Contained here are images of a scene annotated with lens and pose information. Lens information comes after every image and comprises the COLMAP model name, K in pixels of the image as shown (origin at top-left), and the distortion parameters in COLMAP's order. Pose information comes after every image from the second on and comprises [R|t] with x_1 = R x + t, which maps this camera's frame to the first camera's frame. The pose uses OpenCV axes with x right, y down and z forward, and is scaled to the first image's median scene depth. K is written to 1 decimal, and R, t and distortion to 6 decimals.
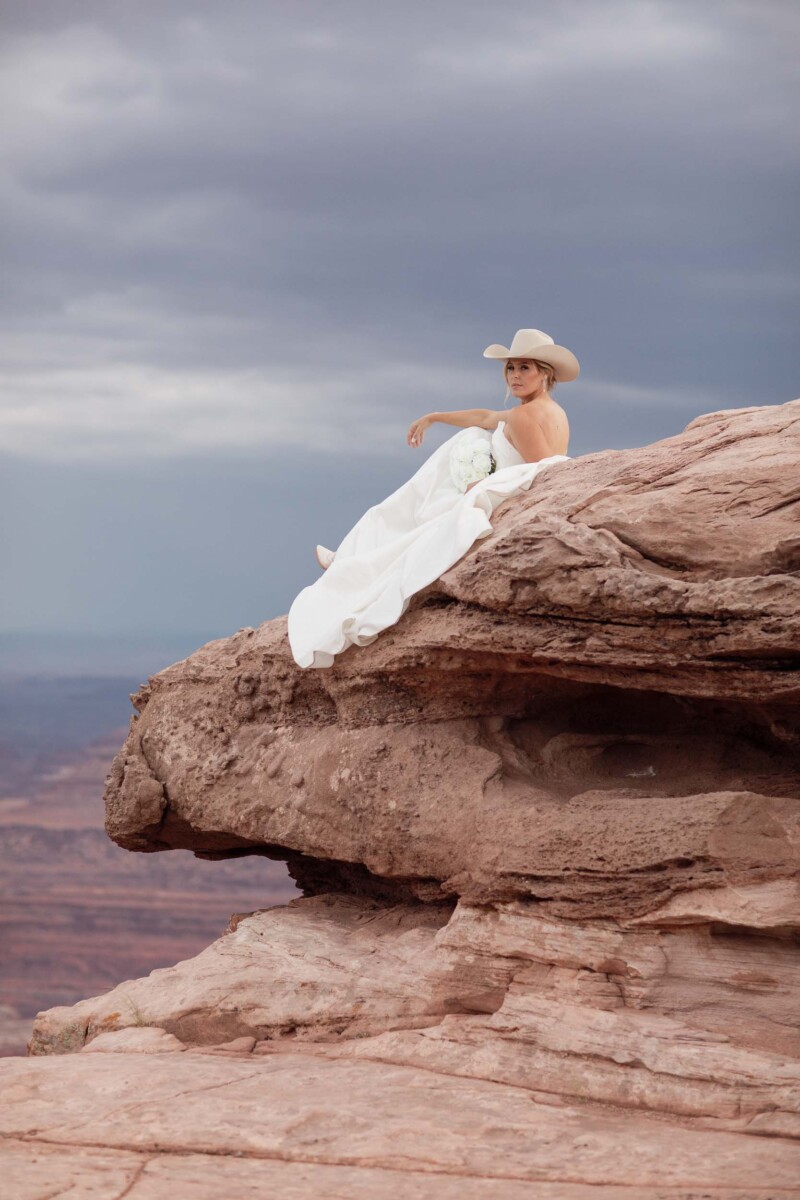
lens RADIAL K [[2782.7, 0, 400.1], [0, 2782.7, 600.2], [0, 0, 1]] dist [-0.019745, 0.000000]
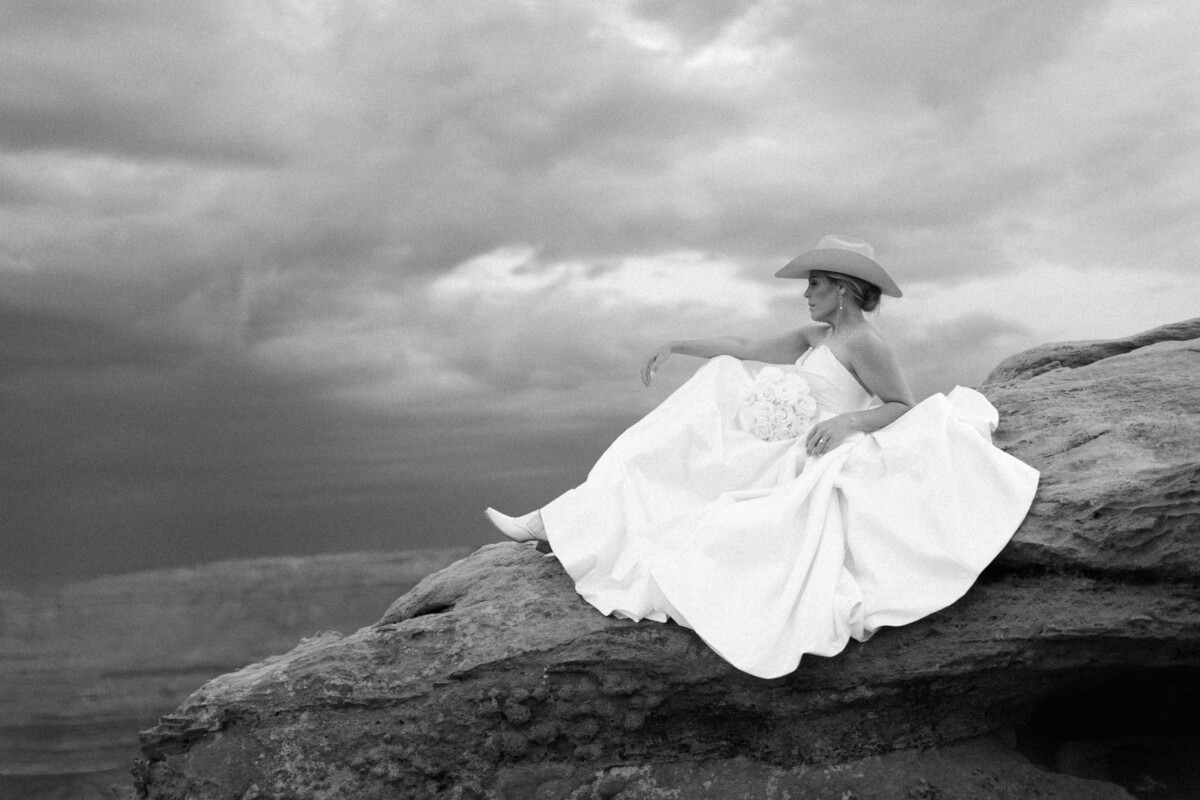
lens RADIAL K [[1724.1, 0, 590.6], [0, 1724.1, 398.0], [0, 0, 1]] dist [0.022720, 0.000000]
pose [[0.762631, 0.035161, 0.645877, -0.329750], [0.031718, 0.995287, -0.091634, -0.006433], [-0.646055, 0.090369, 0.757922, 0.675987]]
